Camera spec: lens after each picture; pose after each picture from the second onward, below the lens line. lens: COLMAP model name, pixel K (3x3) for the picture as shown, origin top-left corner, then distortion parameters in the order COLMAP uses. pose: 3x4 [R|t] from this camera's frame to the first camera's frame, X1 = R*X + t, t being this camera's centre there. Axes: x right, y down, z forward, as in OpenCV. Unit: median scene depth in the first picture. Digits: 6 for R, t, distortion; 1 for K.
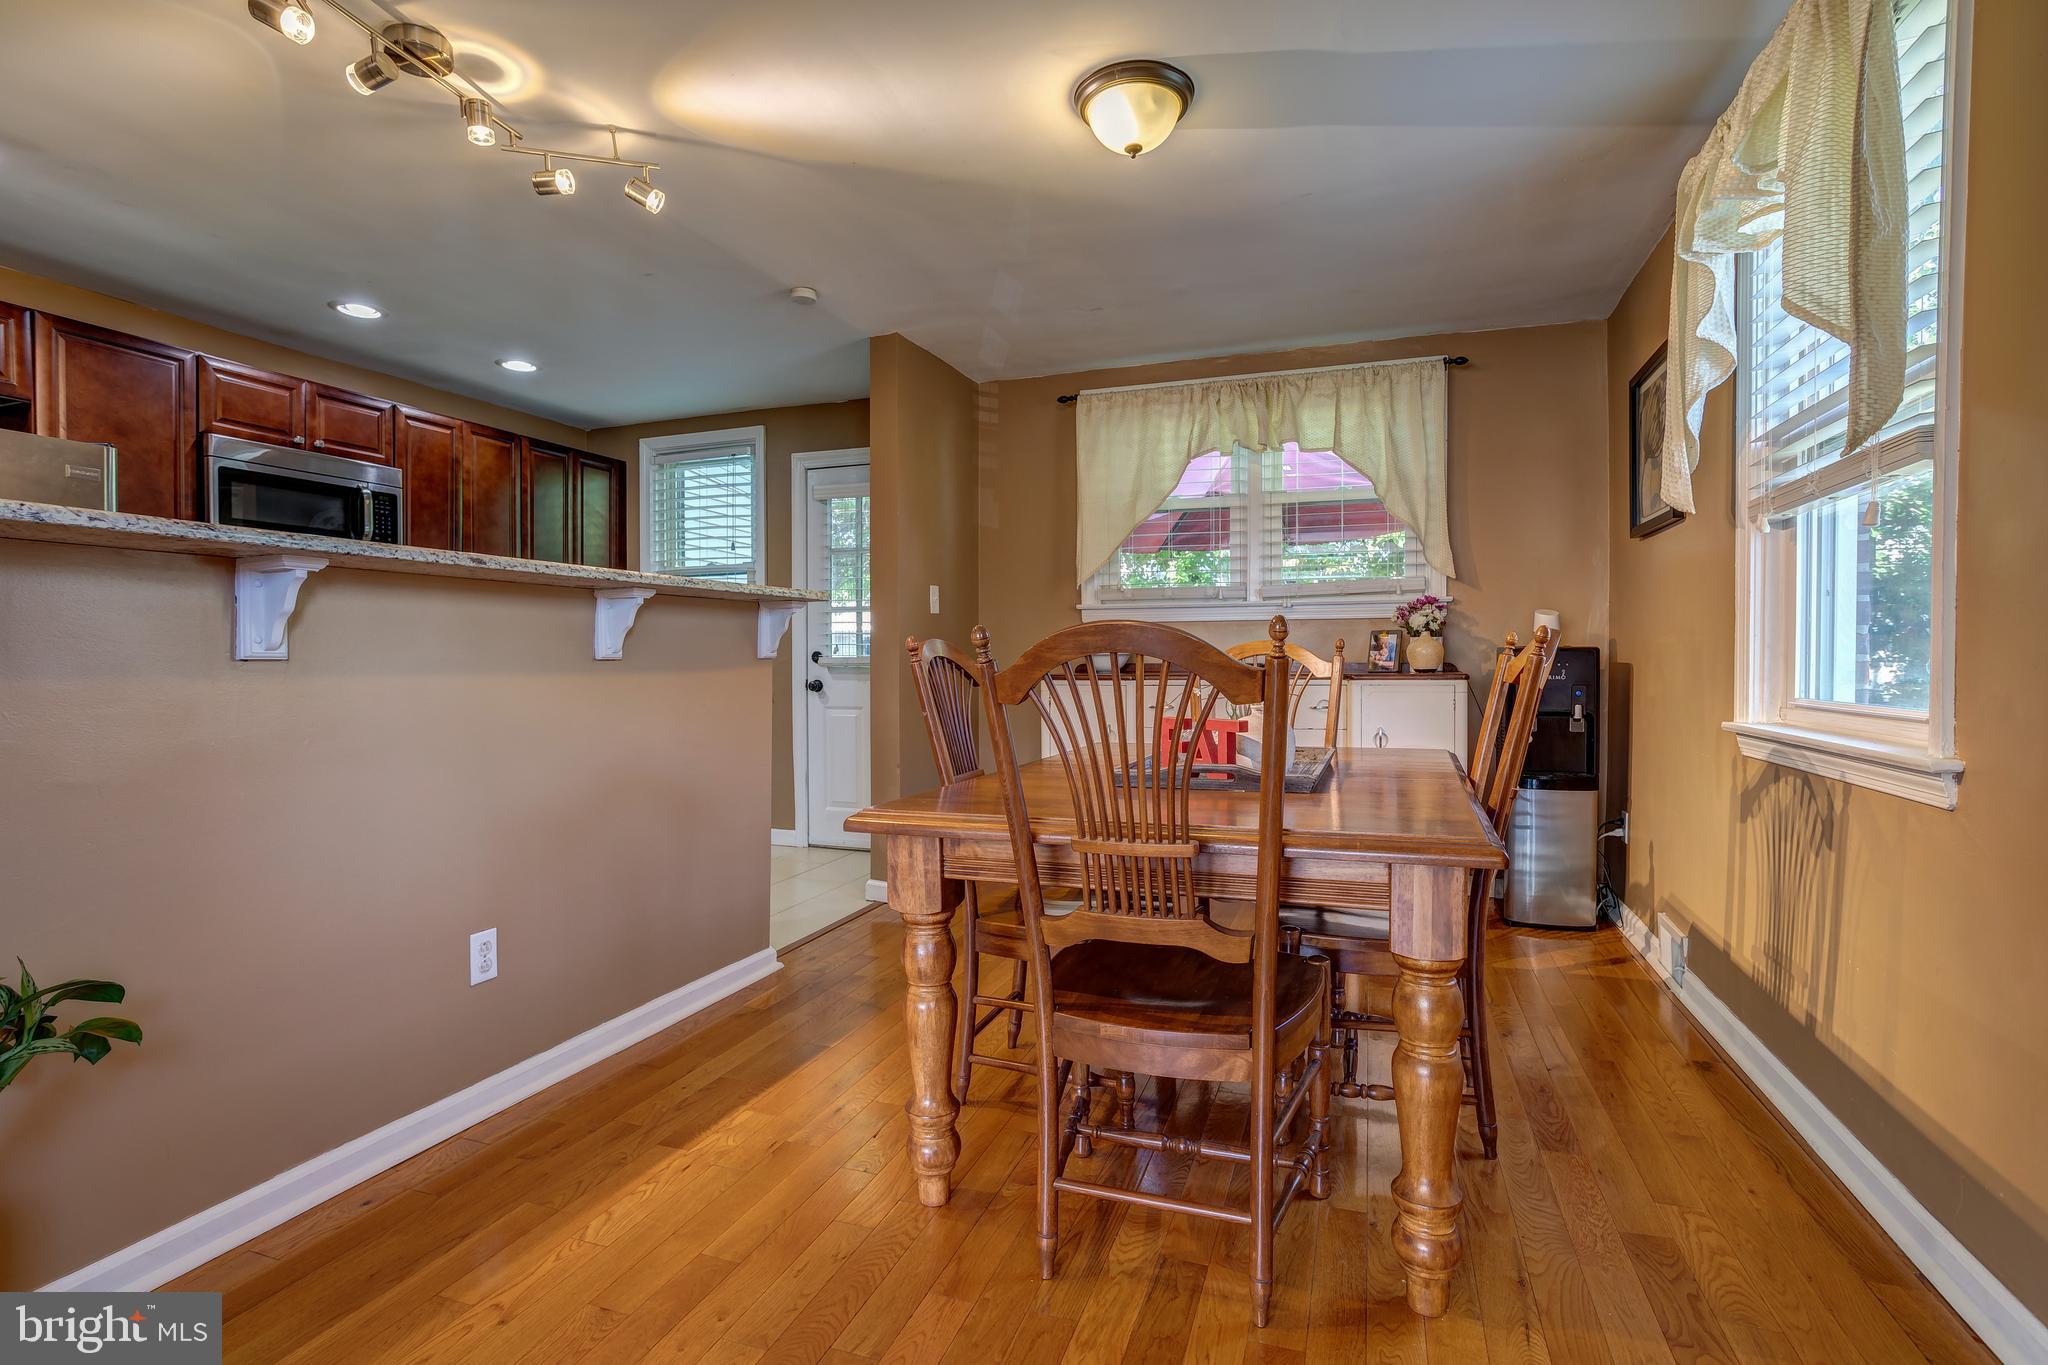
lens RADIAL K [[989.6, 0, 1028.4], [0, 989.6, 666.8], [0, 0, 1]] dist [-0.030526, 0.012980]
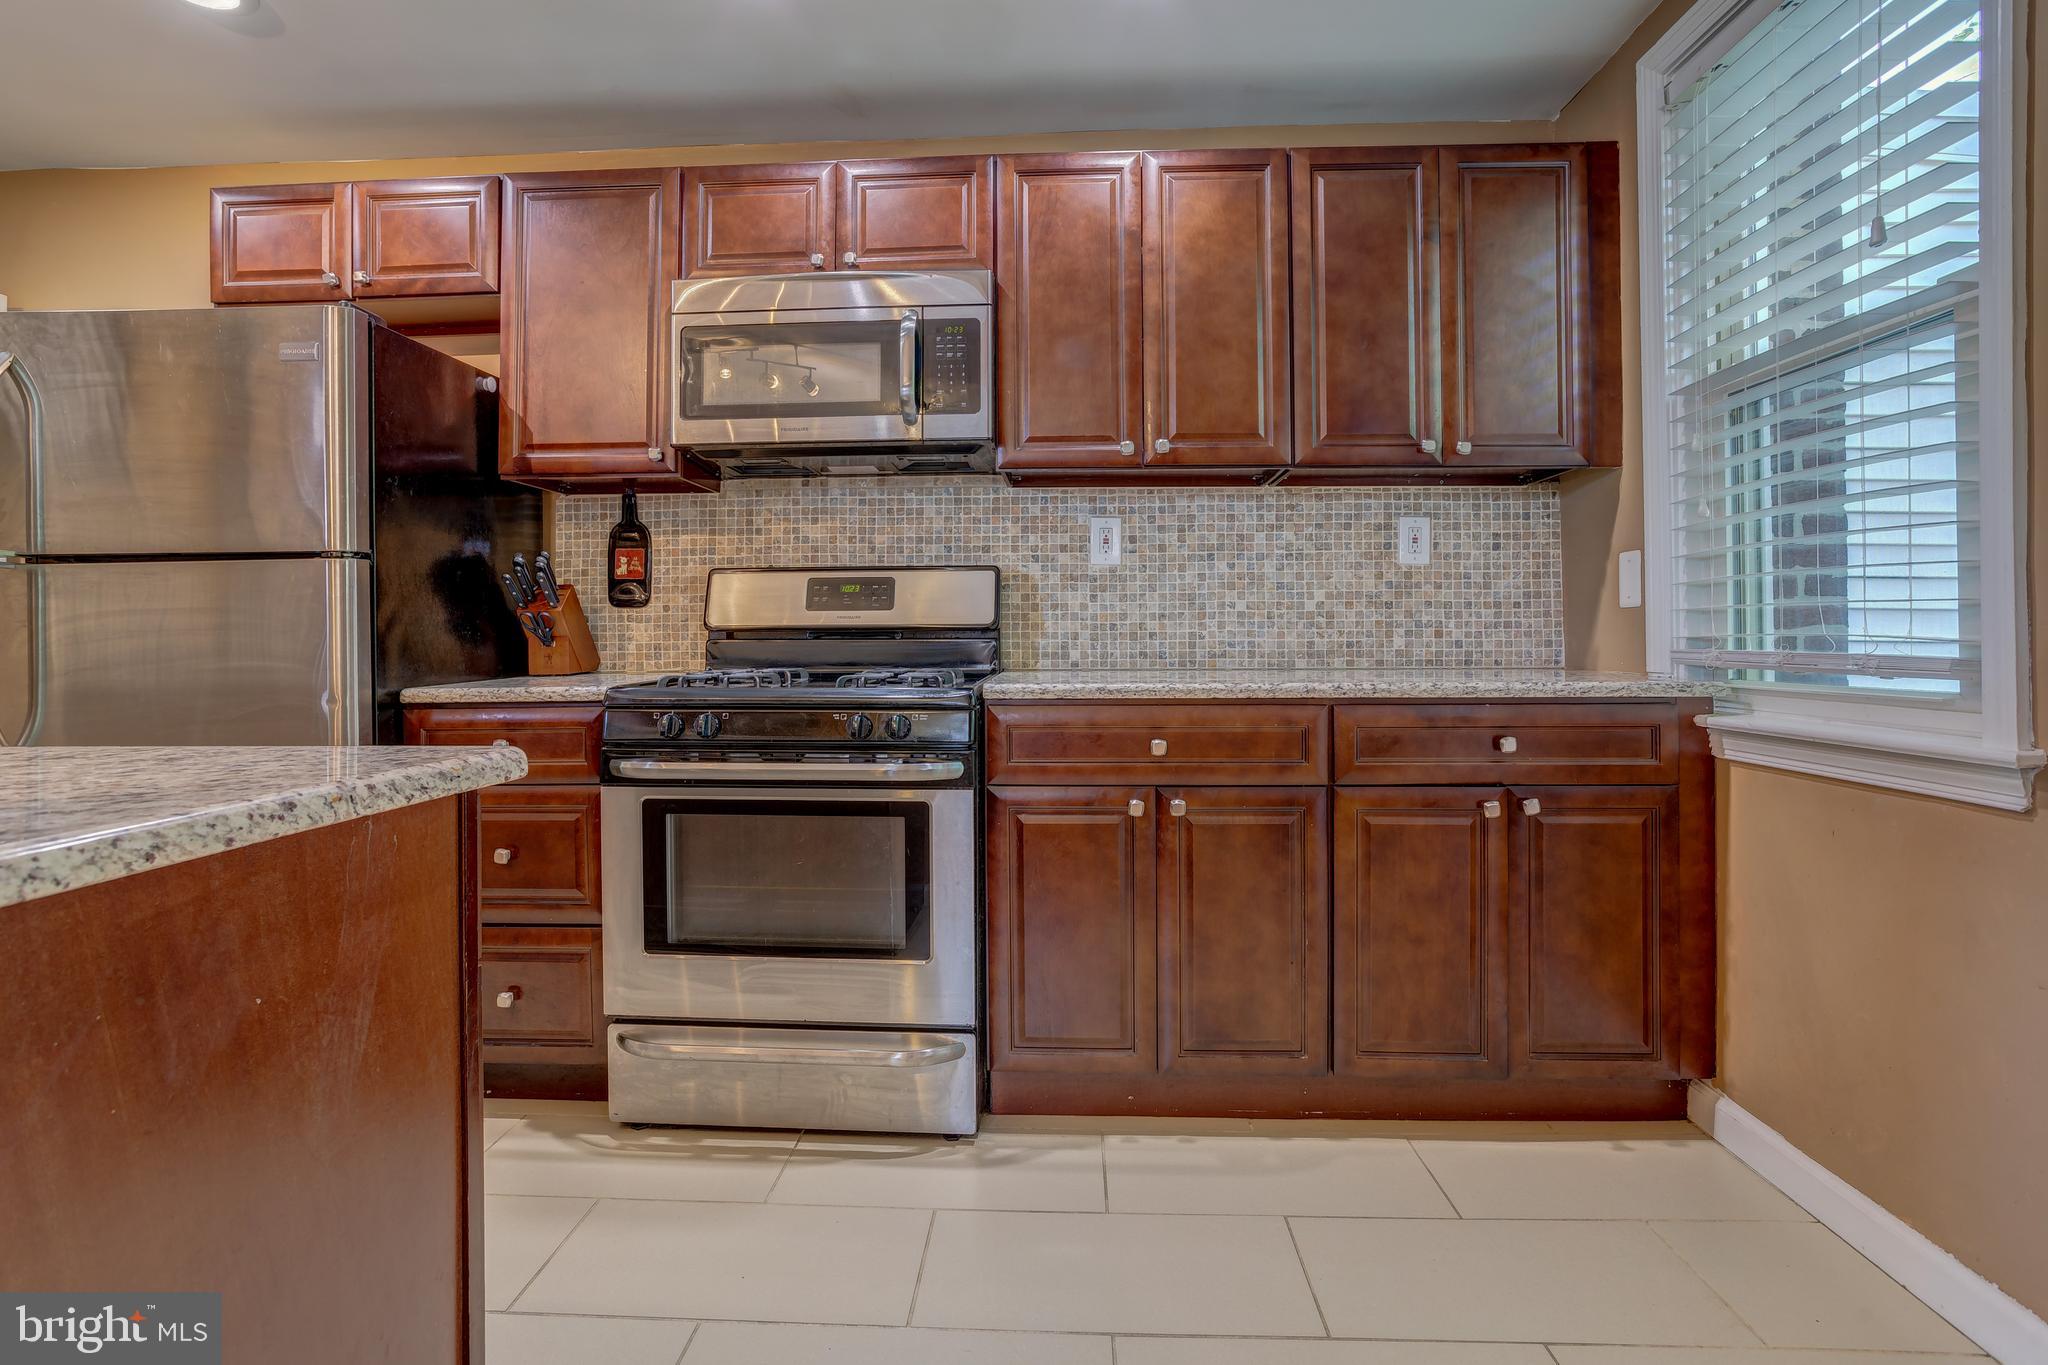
lens RADIAL K [[989.6, 0, 991.4], [0, 989.6, 620.6], [0, 0, 1]] dist [-0.030526, 0.012980]
pose [[0.297400, -0.017433, -0.954594, -0.177769], [-0.004288, 0.999799, -0.019594, -0.005116], [0.954743, 0.009921, 0.297265, 1.061400]]
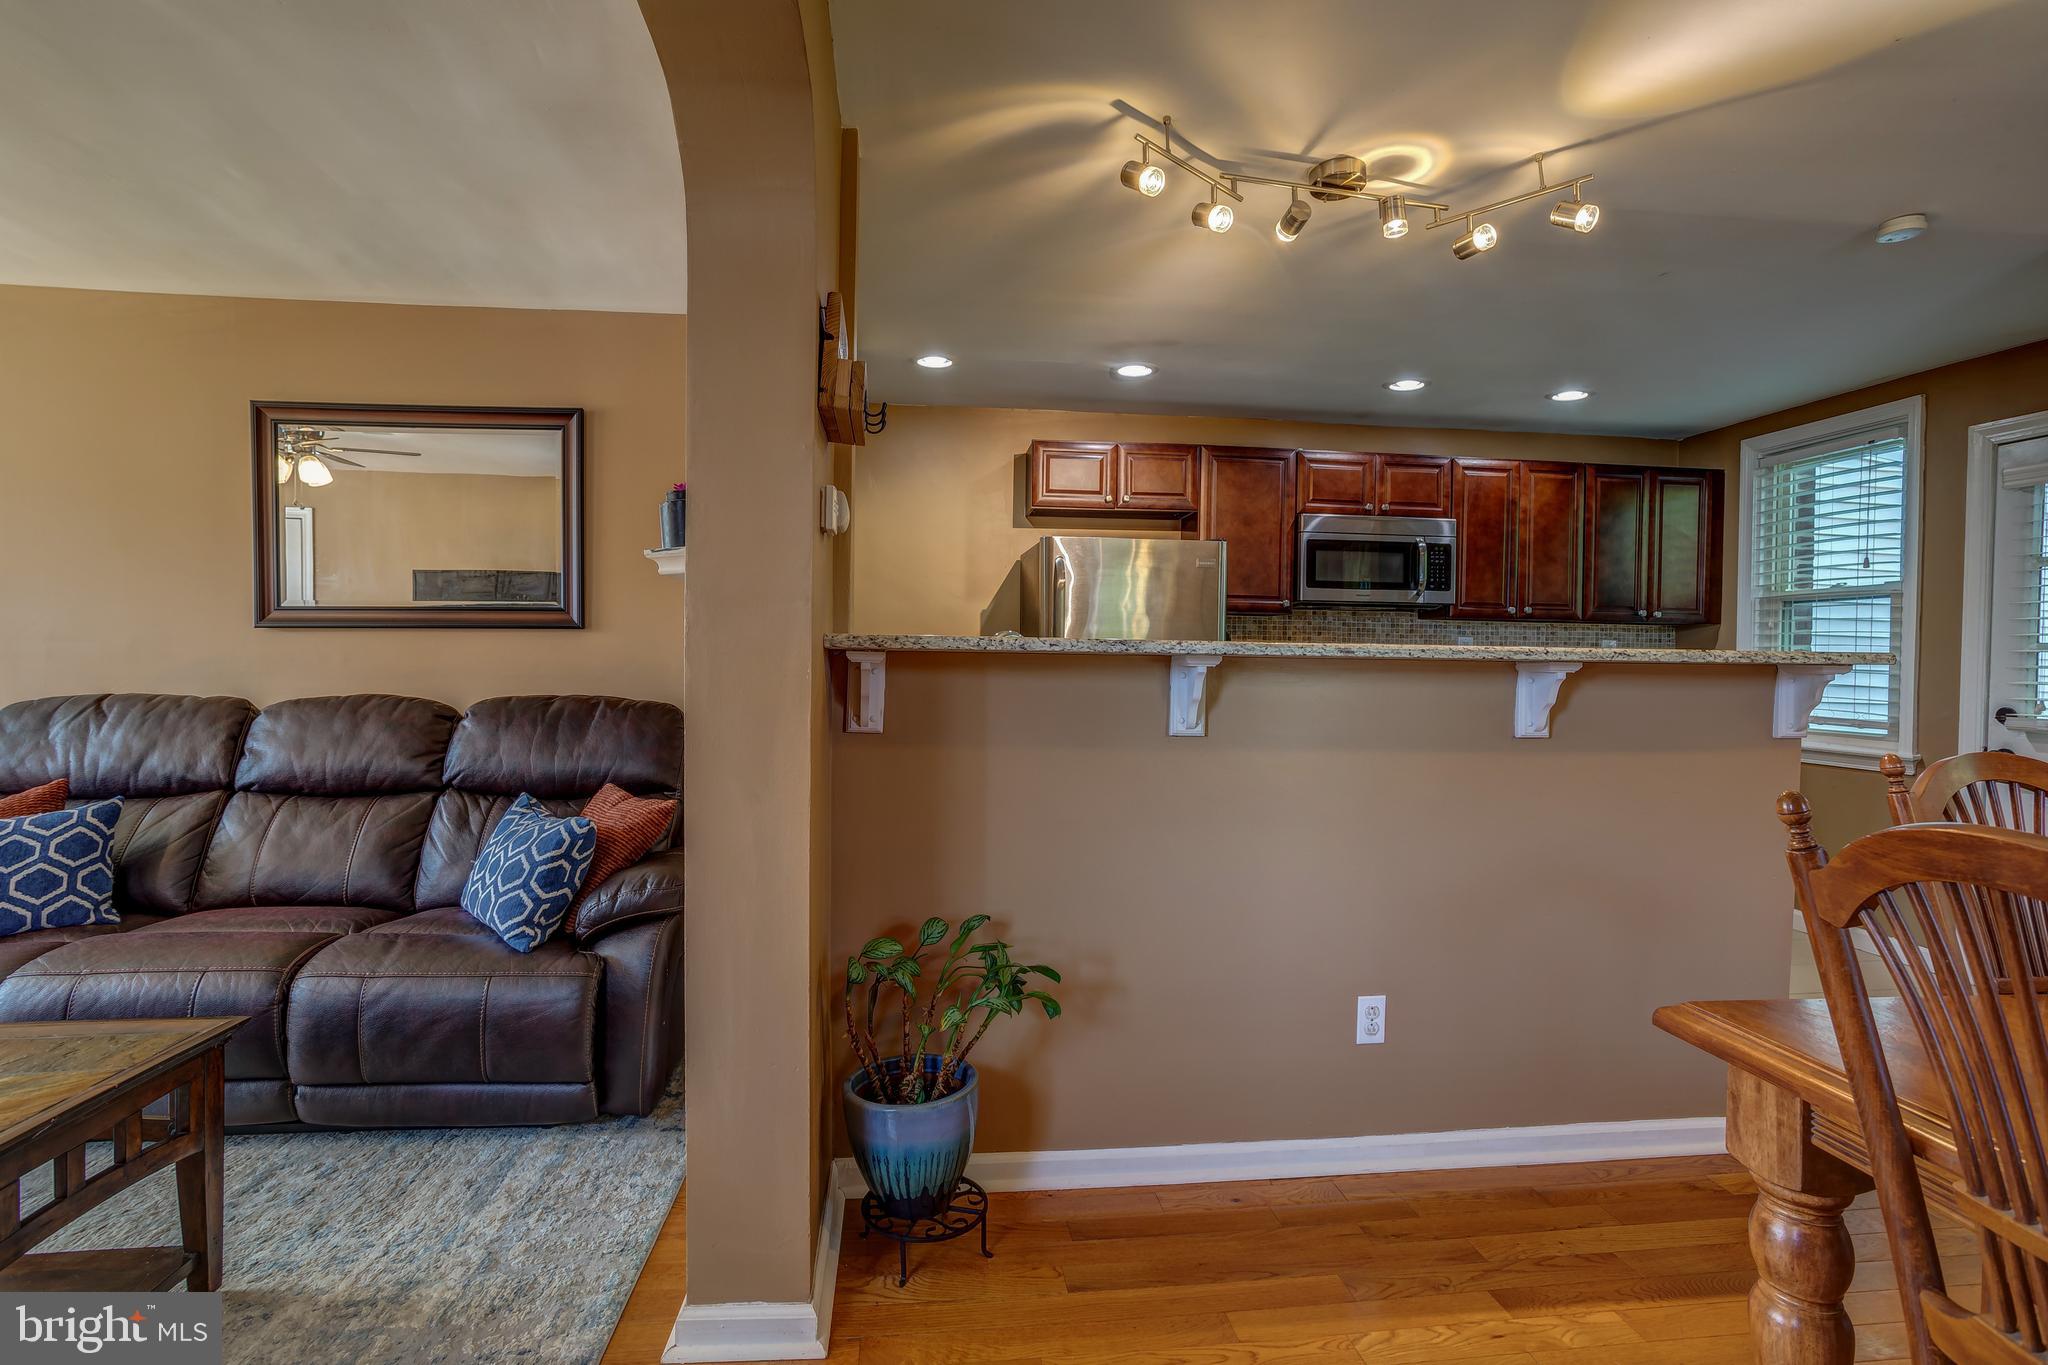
lens RADIAL K [[989.6, 0, 983.5], [0, 989.6, 674.6], [0, 0, 1]] dist [-0.030526, 0.012980]
pose [[0.443724, 0.021778, -0.895899, 0.110792], [-0.024271, 0.999630, 0.012279, -0.043488], [0.895835, 0.016296, 0.444089, 0.090877]]
